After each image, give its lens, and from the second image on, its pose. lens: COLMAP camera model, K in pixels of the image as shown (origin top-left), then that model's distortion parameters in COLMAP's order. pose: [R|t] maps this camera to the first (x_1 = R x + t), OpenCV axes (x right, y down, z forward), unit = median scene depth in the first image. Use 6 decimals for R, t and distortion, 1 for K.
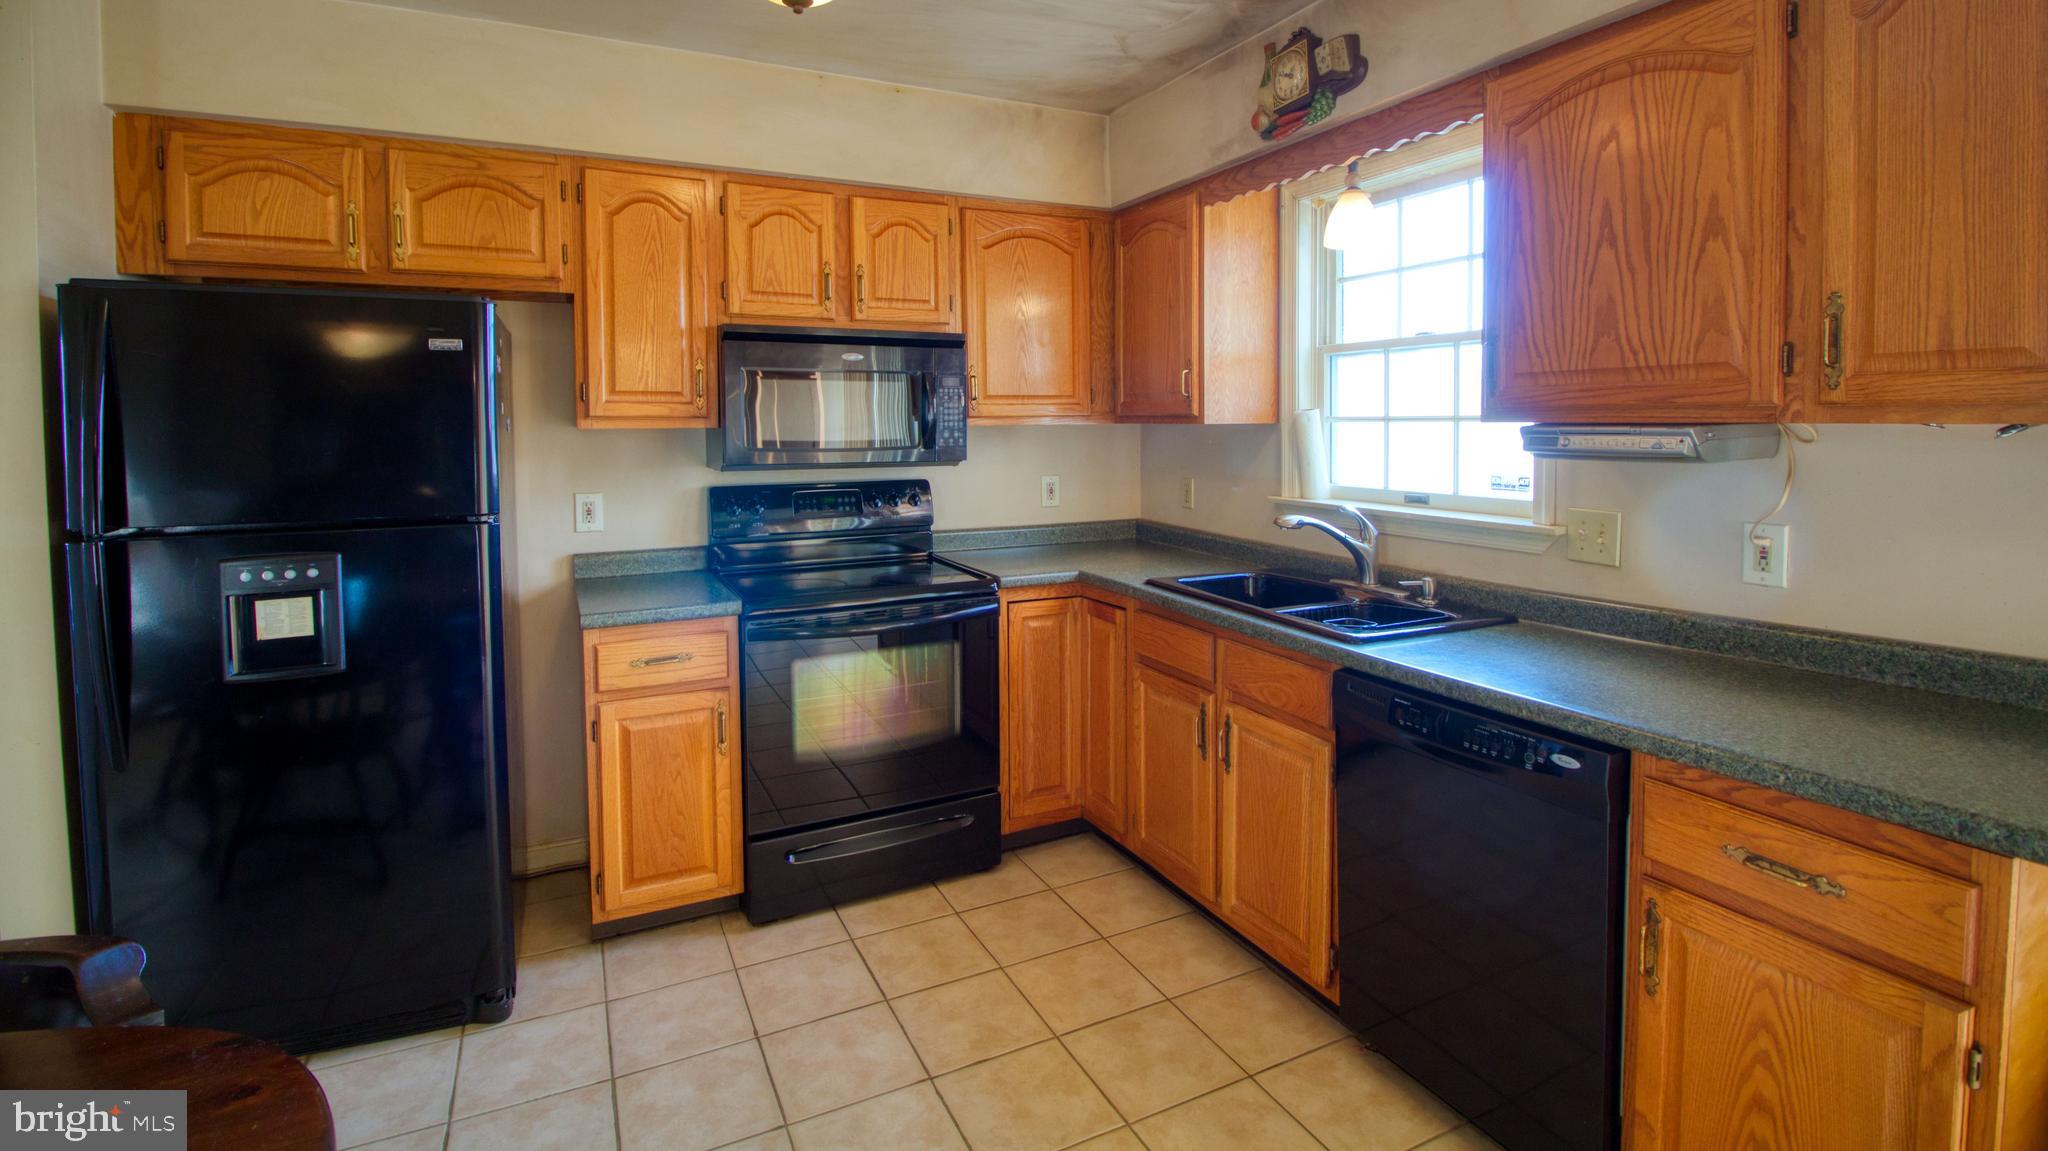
lens RADIAL K [[908.1, 0, 976.2], [0, 908.1, 464.6], [0, 0, 1]] dist [-0.001231, -0.008729]
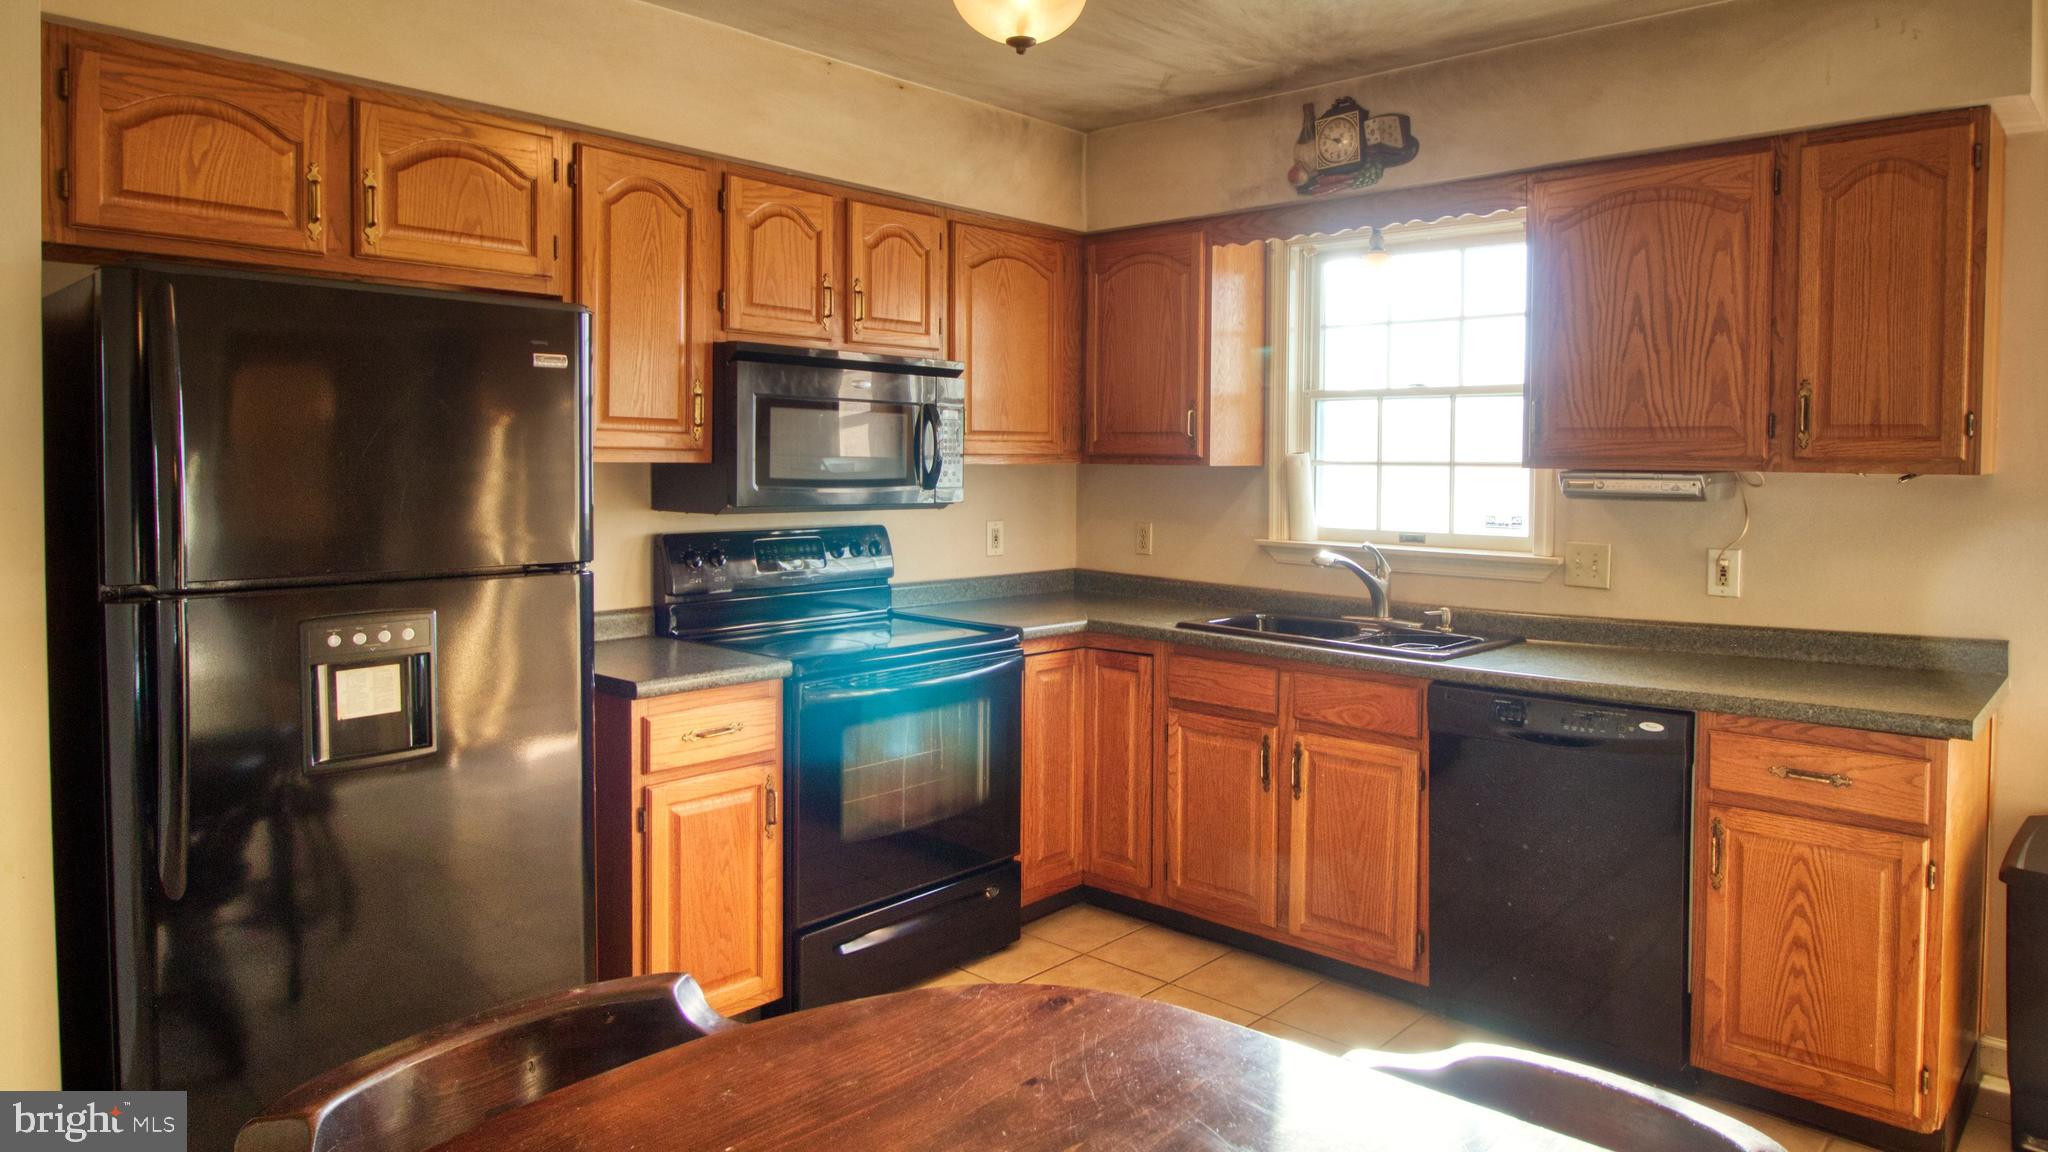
lens RADIAL K [[1176.5, 0, 1071.6], [0, 1176.5, 507.4], [0, 0, 1]] dist [-0.003224, -0.001912]
pose [[0.930531, 0.000336, 0.366214, -0.474799], [0.002050, 0.999979, -0.006127, 0.010700], [-0.366208, 0.006452, 0.930511, -0.177174]]
